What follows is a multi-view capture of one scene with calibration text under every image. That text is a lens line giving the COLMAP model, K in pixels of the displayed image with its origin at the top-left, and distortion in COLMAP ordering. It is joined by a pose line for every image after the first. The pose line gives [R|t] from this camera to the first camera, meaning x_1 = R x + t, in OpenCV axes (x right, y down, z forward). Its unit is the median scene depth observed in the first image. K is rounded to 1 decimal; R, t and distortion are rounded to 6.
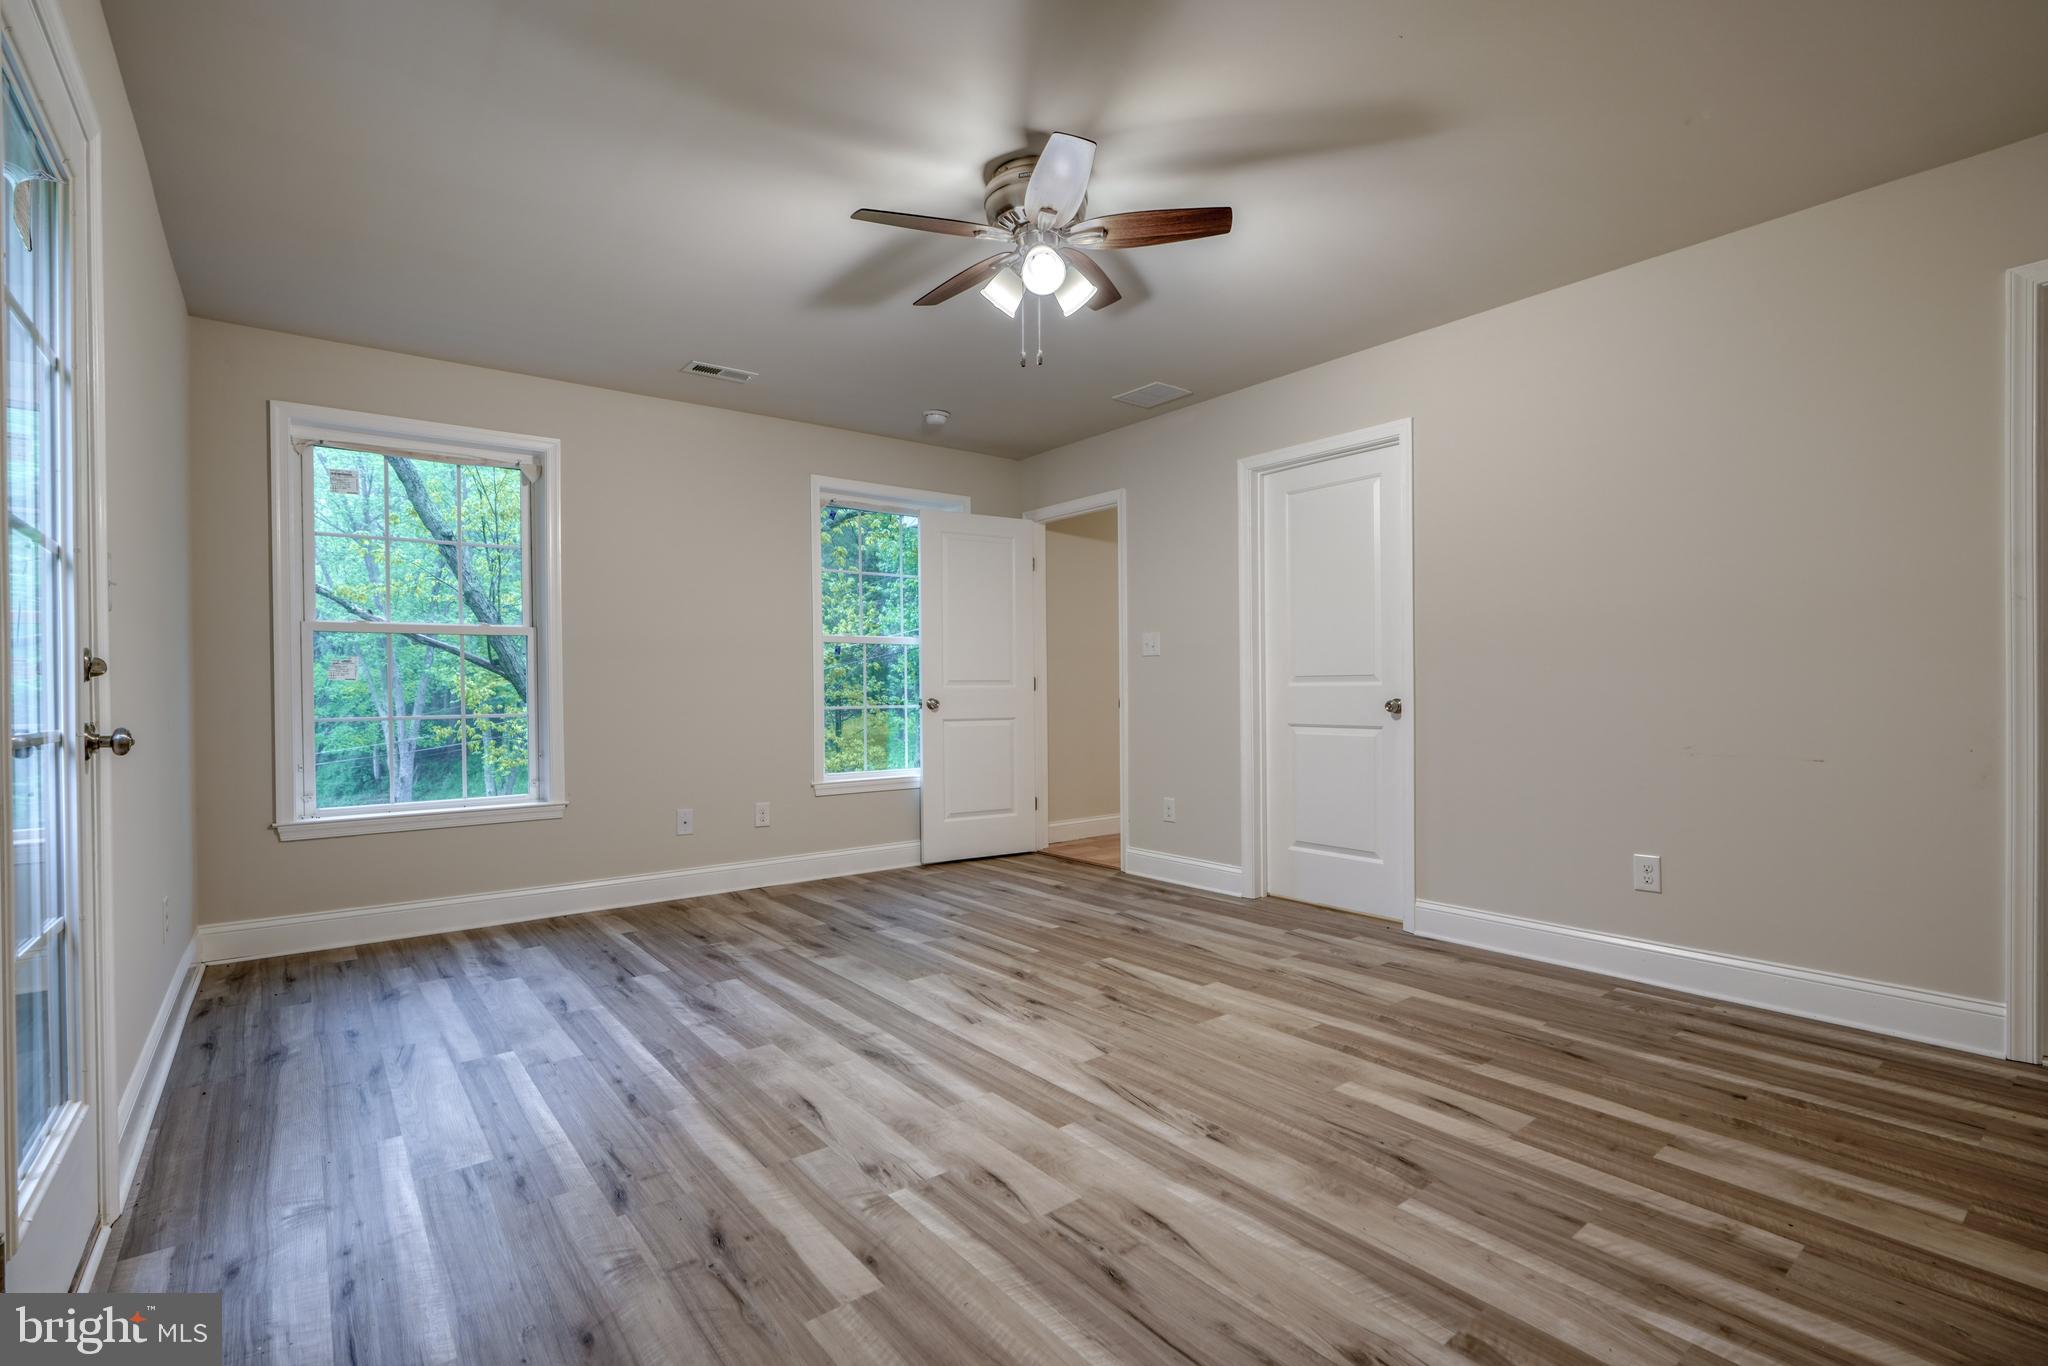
lens RADIAL K [[940.0, 0, 1011.5], [0, 940.0, 689.5], [0, 0, 1]] dist [-0.012521, 0.005587]
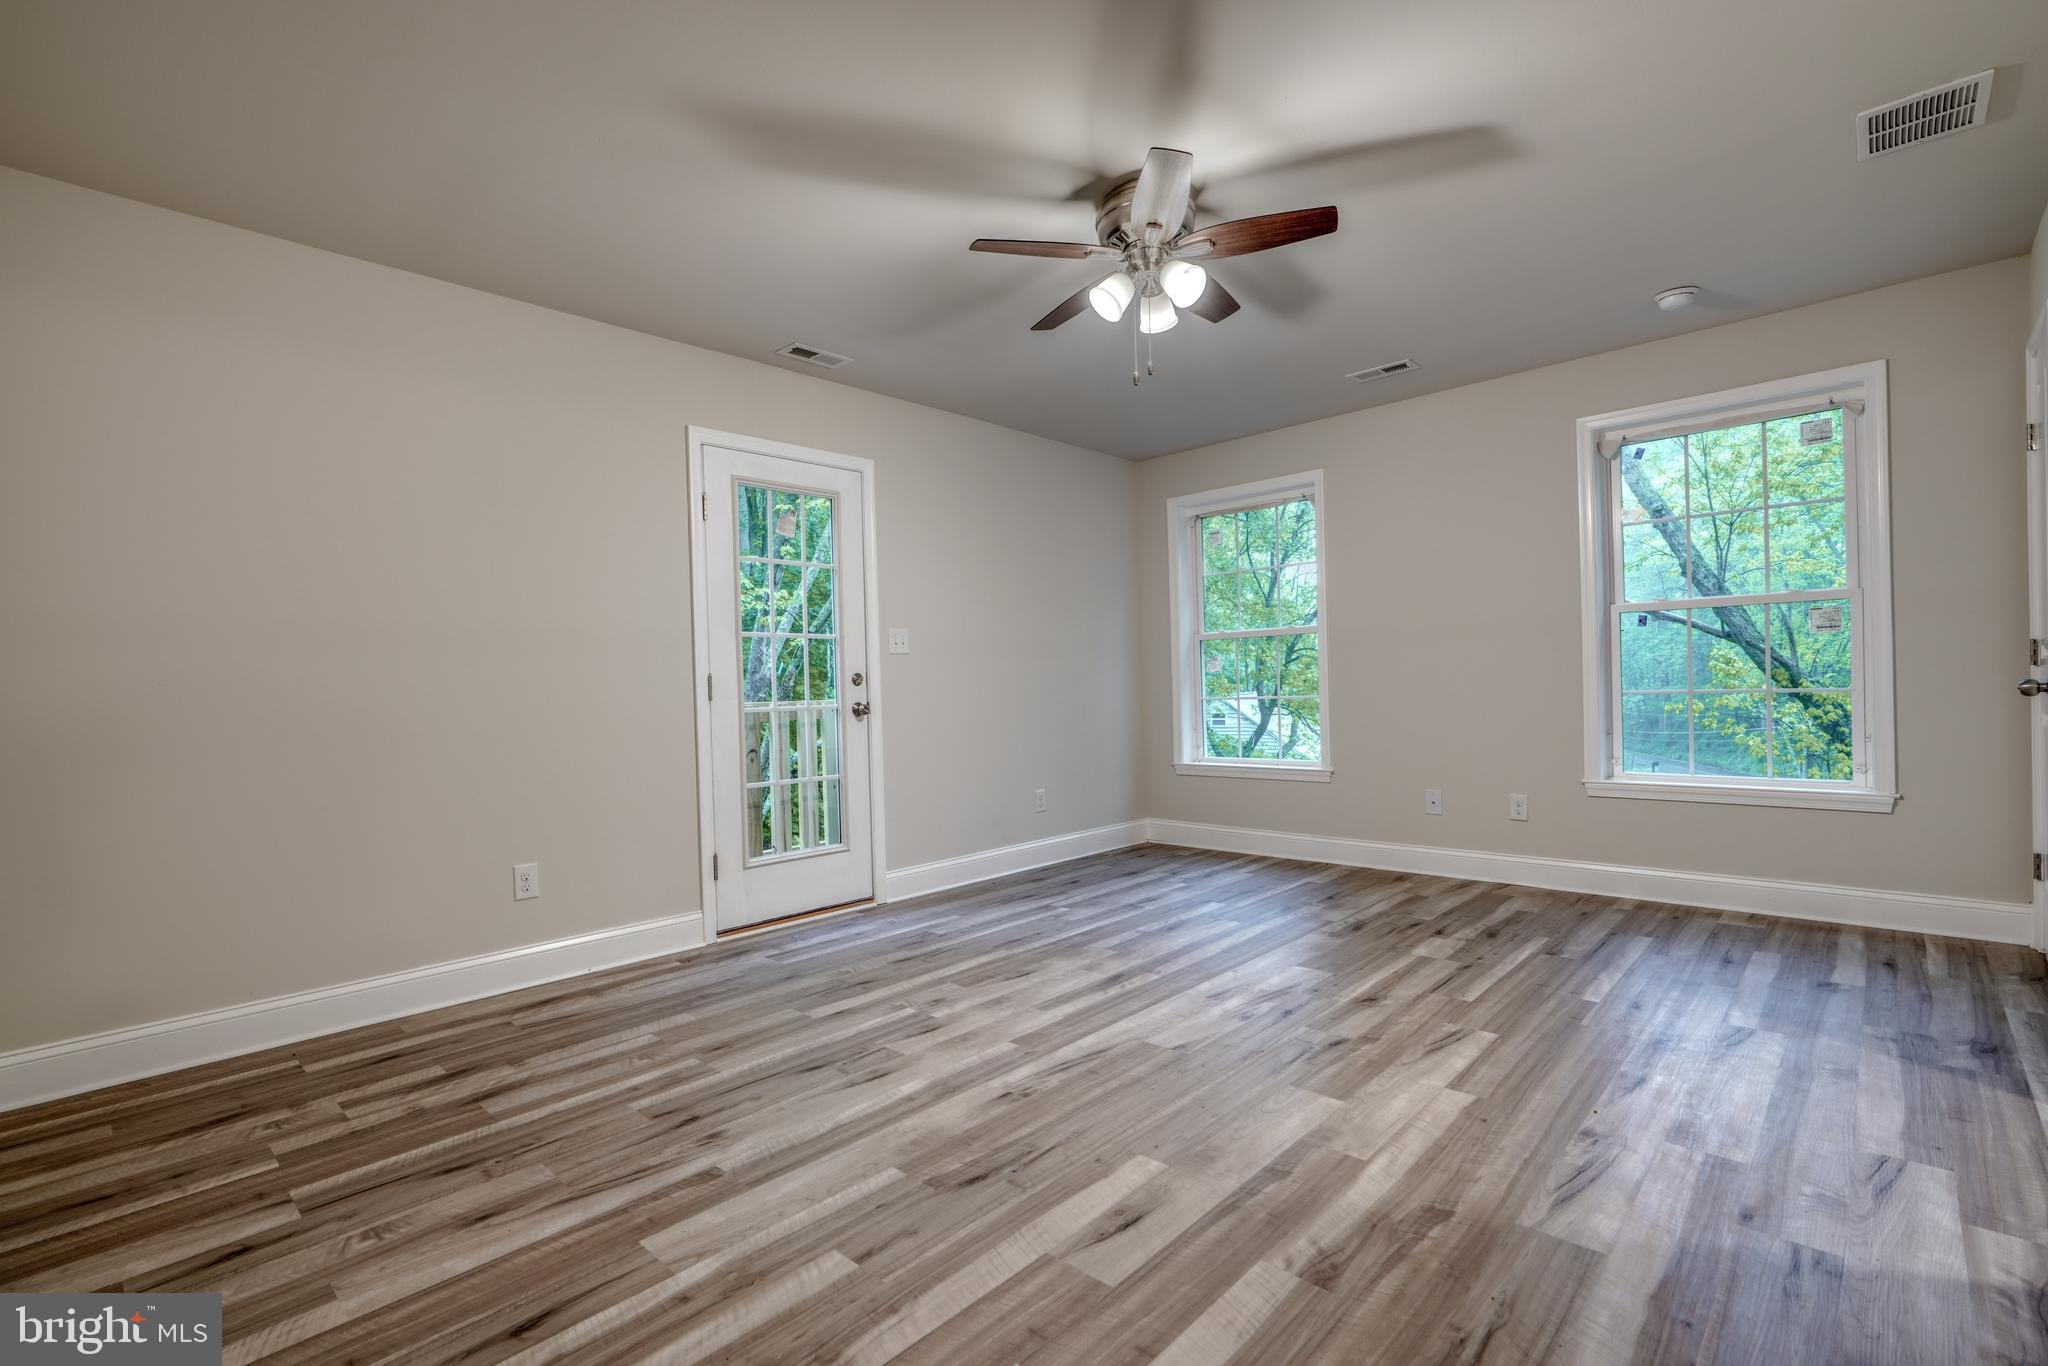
lens RADIAL K [[940.0, 0, 1022.0], [0, 940.0, 693.7], [0, 0, 1]] dist [-0.012521, 0.005587]
pose [[0.141442, 0.012520, -0.989867, 0.972129], [0.025730, 0.999536, 0.016319, -0.011253], [0.989612, -0.027777, 0.141055, 0.647465]]
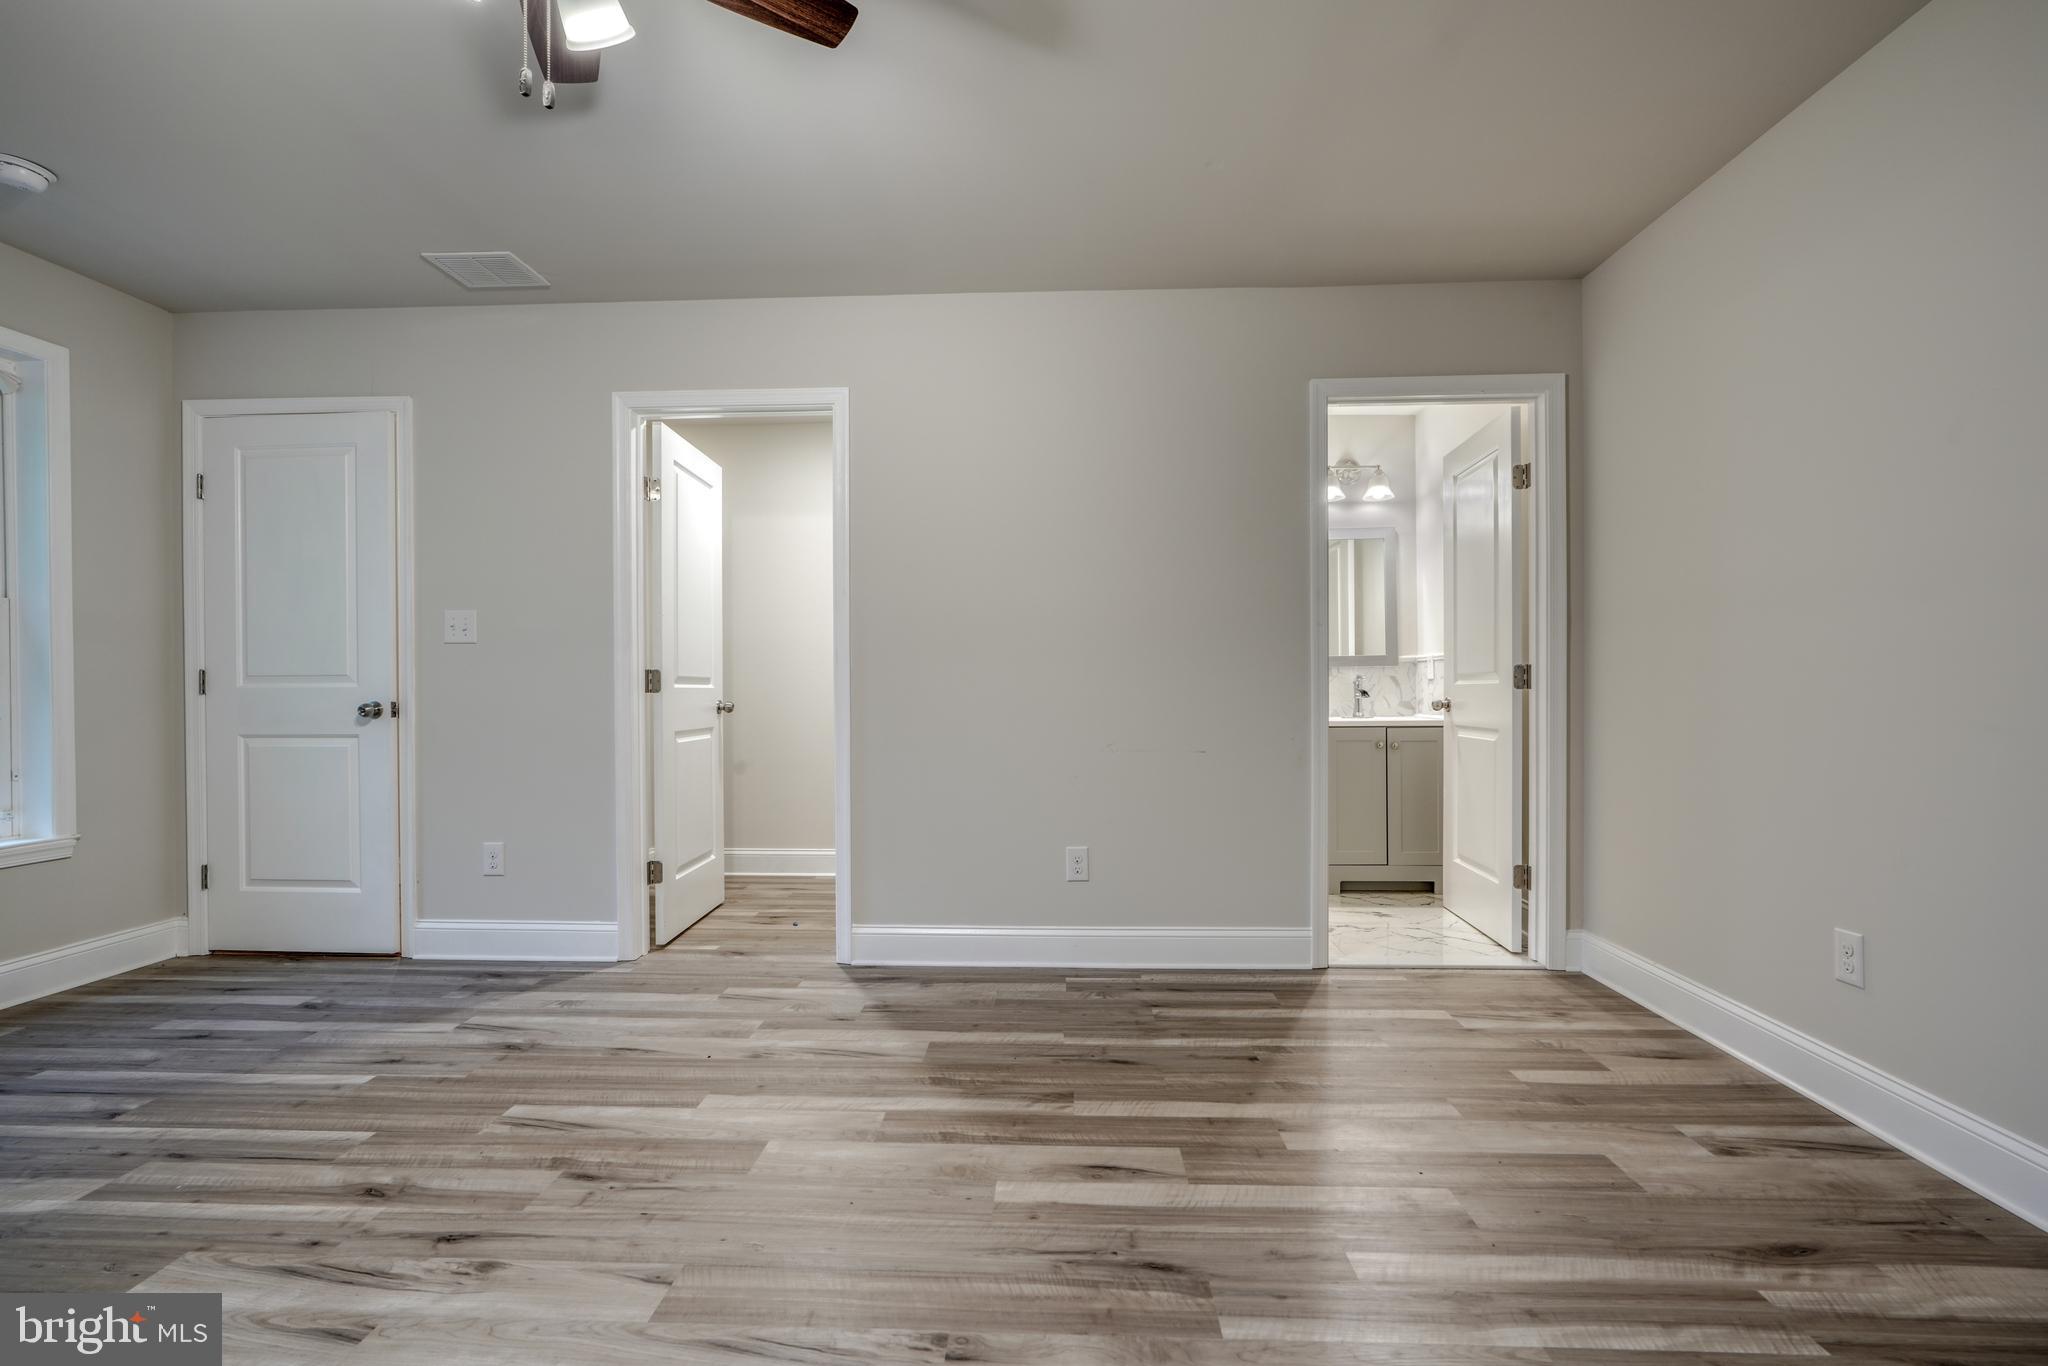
lens RADIAL K [[940.0, 0, 1031.0], [0, 940.0, 680.6], [0, 0, 1]] dist [-0.012521, 0.005587]
pose [[0.645211, 0.012627, 0.763900, -0.196107], [-0.002074, 0.999889, -0.014776, 0.004548], [-0.764002, 0.007950, 0.645165, 0.389420]]
